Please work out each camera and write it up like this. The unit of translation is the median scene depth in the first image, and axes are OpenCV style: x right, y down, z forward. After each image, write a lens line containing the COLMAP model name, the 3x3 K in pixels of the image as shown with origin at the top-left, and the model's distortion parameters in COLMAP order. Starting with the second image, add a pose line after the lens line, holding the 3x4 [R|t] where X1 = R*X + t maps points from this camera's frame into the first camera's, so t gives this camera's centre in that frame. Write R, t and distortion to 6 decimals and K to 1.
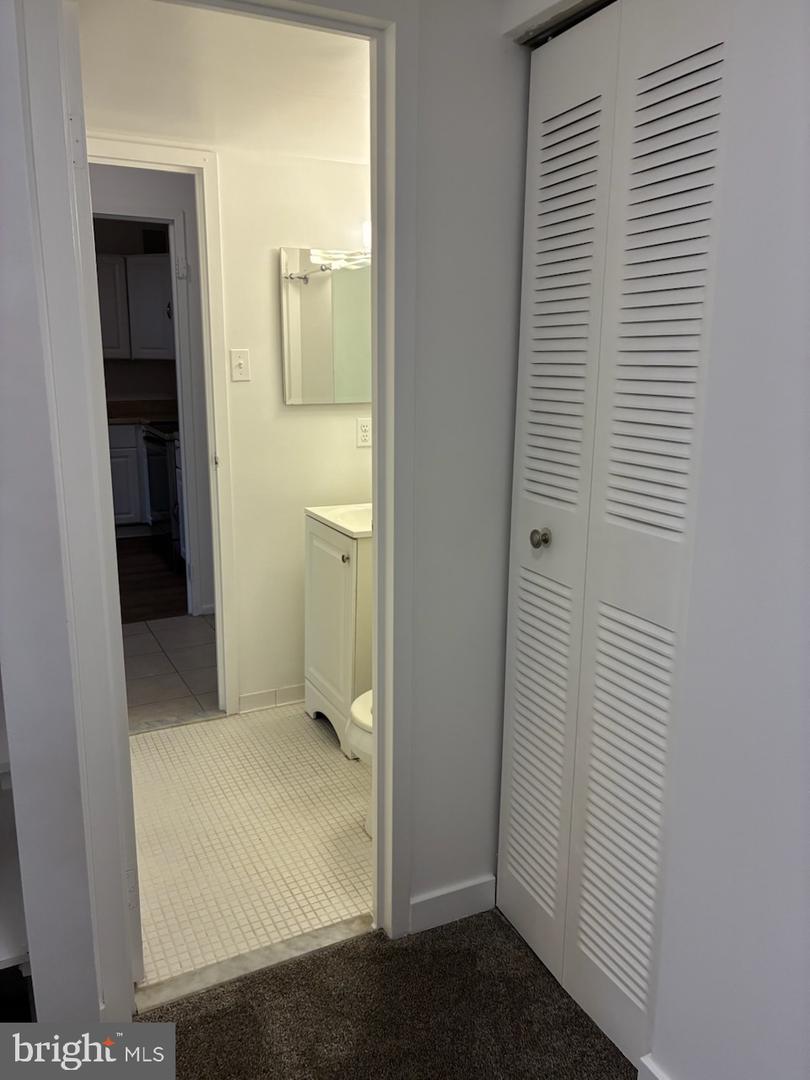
lens RADIAL K [[800.0, 0, 403.6], [0, 800.0, 520.3], [0, 0, 1]] dist [0.023248, -0.006180]
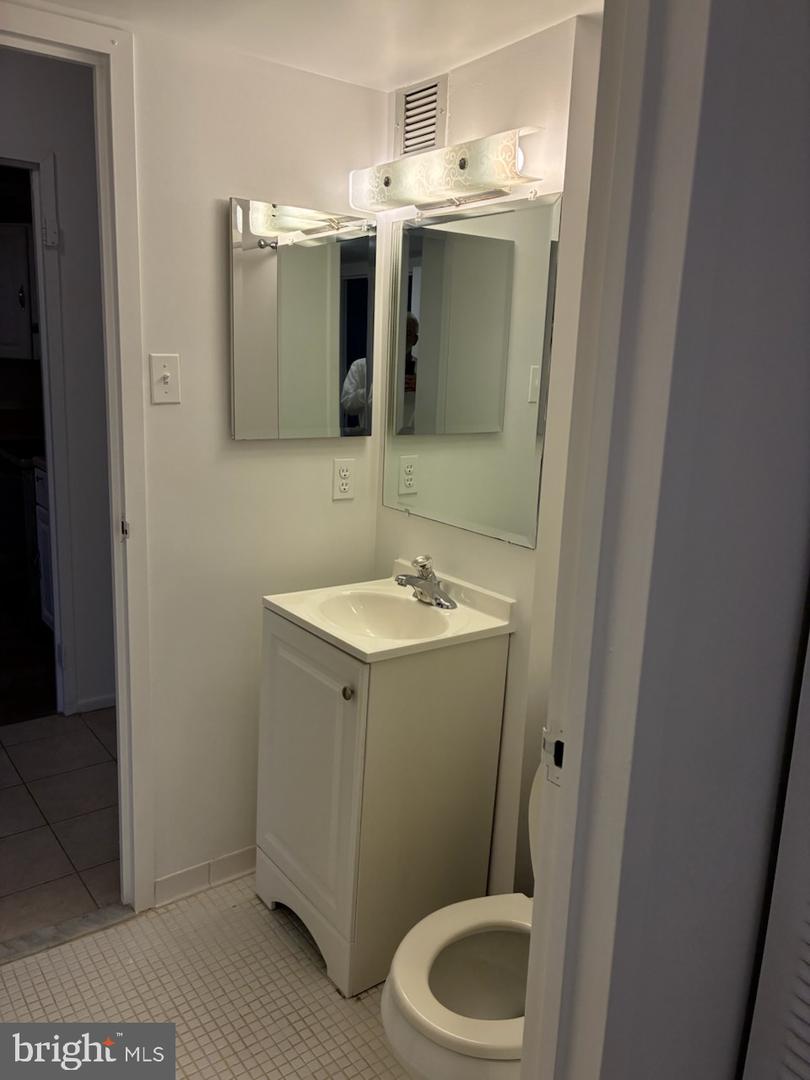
lens RADIAL K [[800.0, 0, 403.6], [0, 800.0, 520.3], [0, 0, 1]] dist [0.023248, -0.006180]
pose [[0.984945, -0.000640, 0.172864, -0.120711], [0.001599, 0.999984, -0.005408, -0.073267], [-0.172858, 0.005603, 0.984931, 0.321418]]
